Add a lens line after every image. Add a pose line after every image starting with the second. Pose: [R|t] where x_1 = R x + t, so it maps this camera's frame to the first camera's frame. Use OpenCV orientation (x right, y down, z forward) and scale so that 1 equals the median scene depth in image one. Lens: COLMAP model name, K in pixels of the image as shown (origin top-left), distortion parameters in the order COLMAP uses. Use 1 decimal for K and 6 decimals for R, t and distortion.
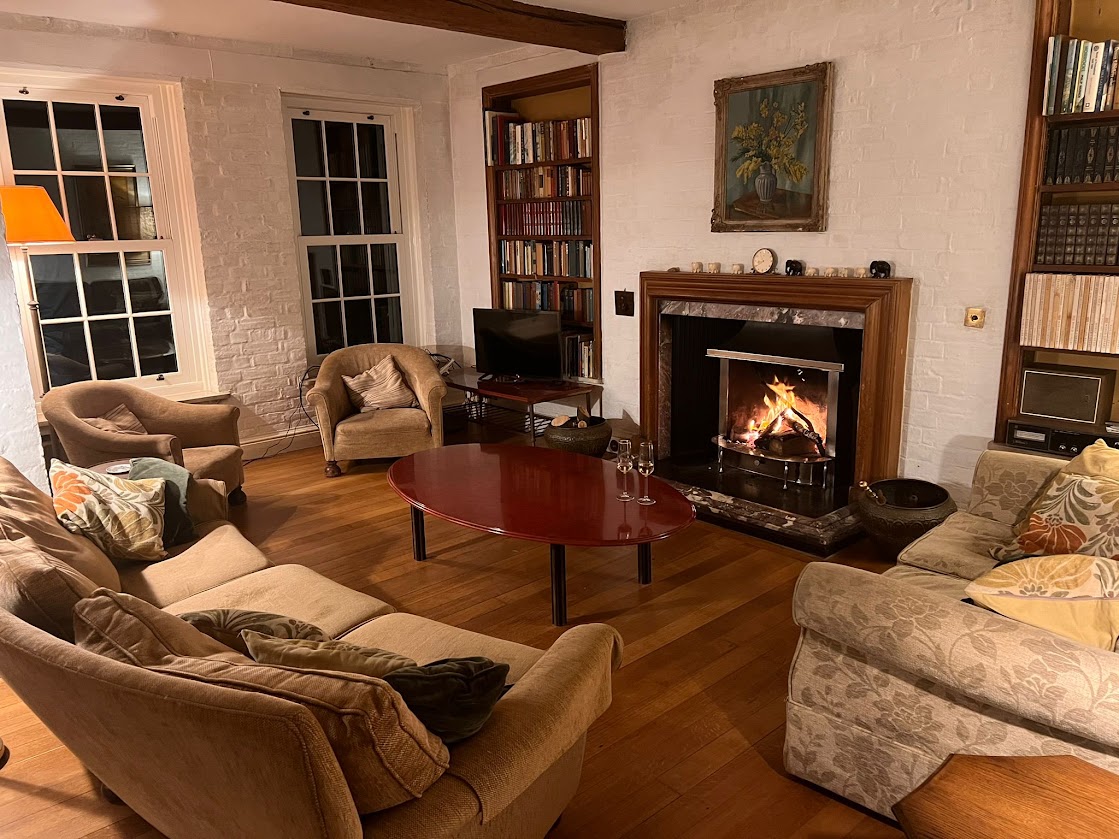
lens RADIAL K [[806.4, 0, 553.0], [0, 806.4, 422.8], [0, 0, 1]] dist [-0.015310, -0.009837]
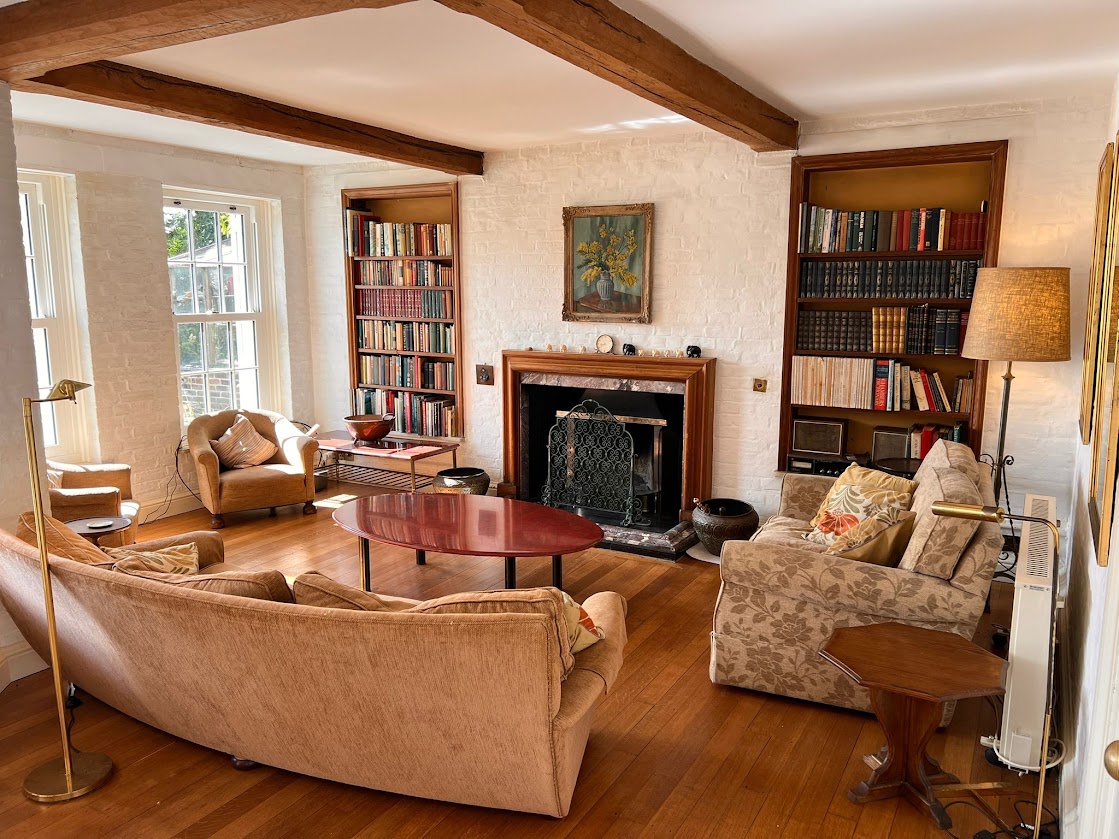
lens RADIAL K [[806.4, 0, 532.7], [0, 806.4, 424.5], [0, 0, 1]] dist [-0.015310, -0.009837]
pose [[0.951693, -0.025984, 0.305951, -0.264045], [0.049003, 0.996495, -0.067796, 0.015061], [-0.303117, 0.079514, 0.949630, -0.212530]]
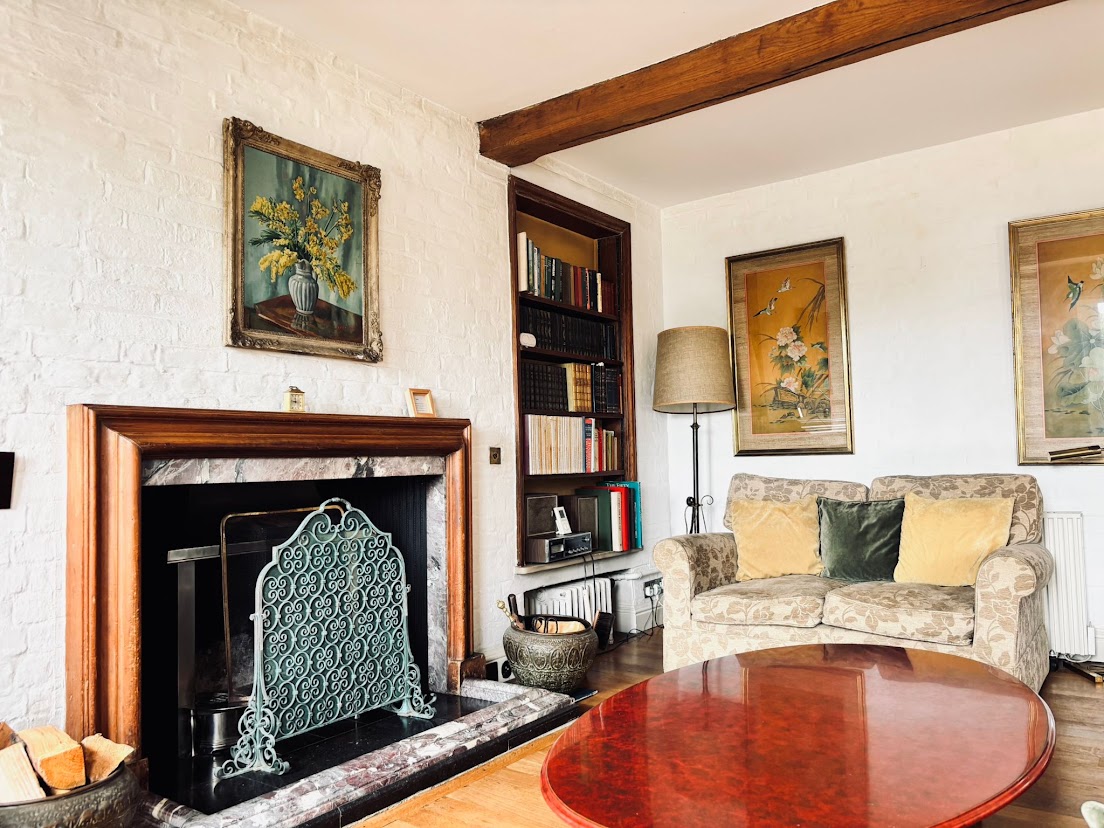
lens RADIAL K [[795.6, 0, 553.8], [0, 795.6, 412.4], [0, 0, 1]] dist [-0.015310, -0.009837]
pose [[-0.178269, 0.078703, 0.980829, -0.457721], [0.248094, 0.968187, -0.032597, -0.113511], [-0.952192, 0.237527, -0.192124, 0.951279]]
